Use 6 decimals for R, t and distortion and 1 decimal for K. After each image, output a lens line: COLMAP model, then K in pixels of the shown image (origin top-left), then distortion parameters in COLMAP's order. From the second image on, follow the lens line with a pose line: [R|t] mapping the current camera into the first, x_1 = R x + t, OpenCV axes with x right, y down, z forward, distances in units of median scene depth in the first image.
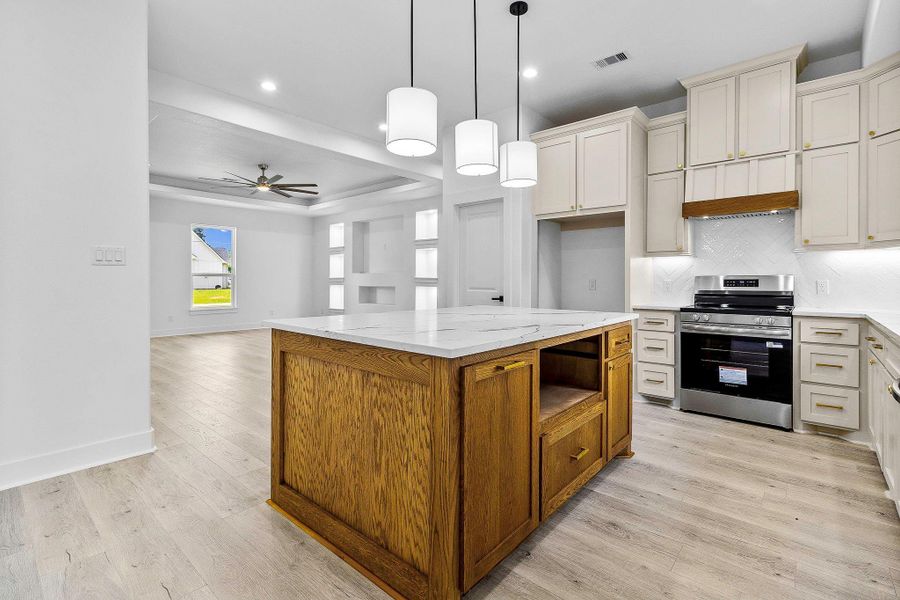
lens RADIAL K [[414.1, 0, 456.0], [0, 414.1, 281.6], [0, 0, 1]] dist [0.004730, -0.001443]
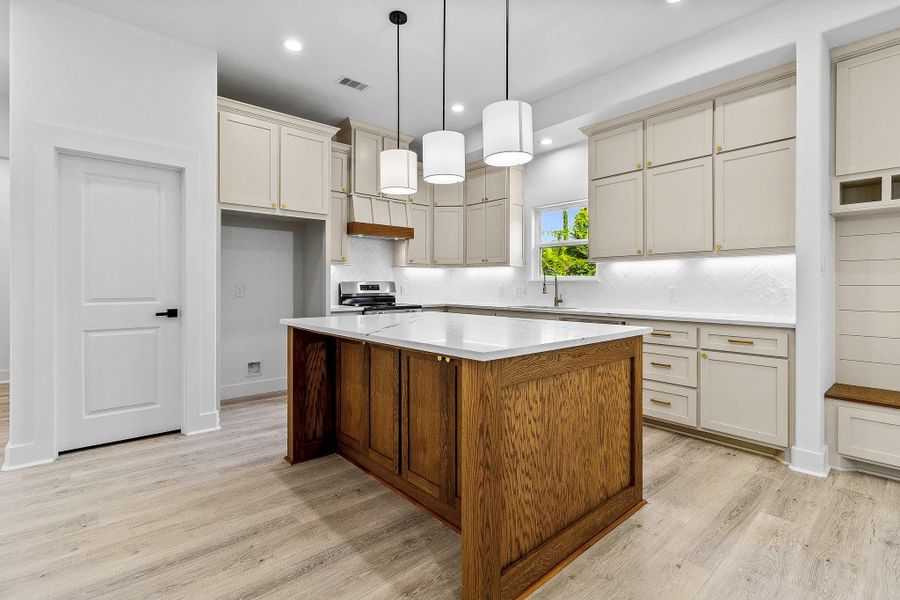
lens RADIAL K [[414.1, 0, 456.3], [0, 414.1, 289.0], [0, 0, 1]] dist [0.004730, -0.001443]
pose [[0.139423, -0.011817, 0.990162, -0.887344], [0.004089, 0.999927, 0.011358, -0.008087], [-0.990224, 0.002465, 0.139462, 0.766954]]
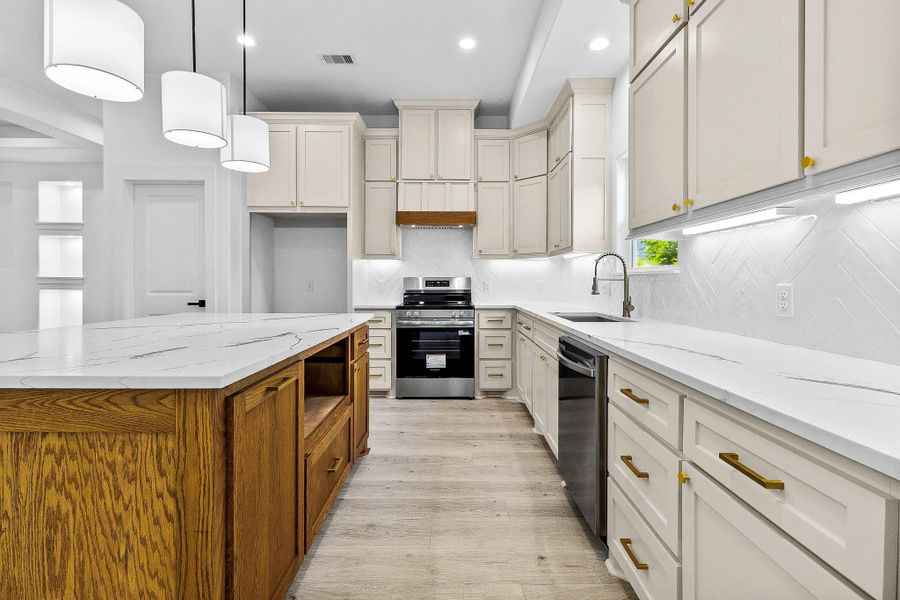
lens RADIAL K [[414.1, 0, 456.8], [0, 414.1, 285.1], [0, 0, 1]] dist [0.004730, -0.001443]
pose [[0.754505, -0.005724, 0.656270, -0.084974], [0.001259, 0.999973, 0.007274, -0.000898], [-0.656294, -0.004662, 0.754491, 0.082488]]
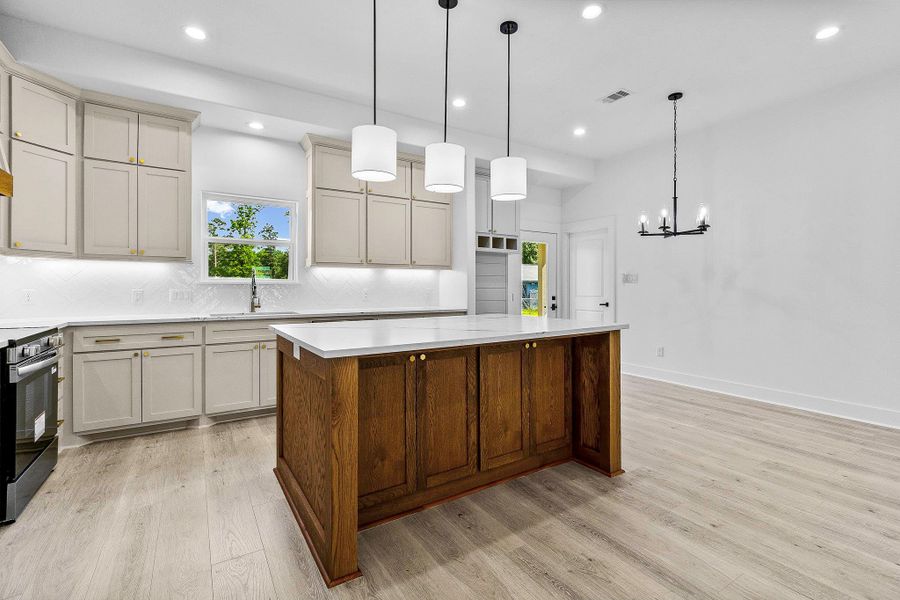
lens RADIAL K [[414.1, 0, 456.1], [0, 414.1, 287.6], [0, 0, 1]] dist [0.004730, -0.001443]
pose [[-0.956587, -0.003045, 0.291431, -0.269443], [-0.000914, 0.999972, 0.007446, -0.017750], [-0.291446, 0.006856, -0.956563, 1.873429]]
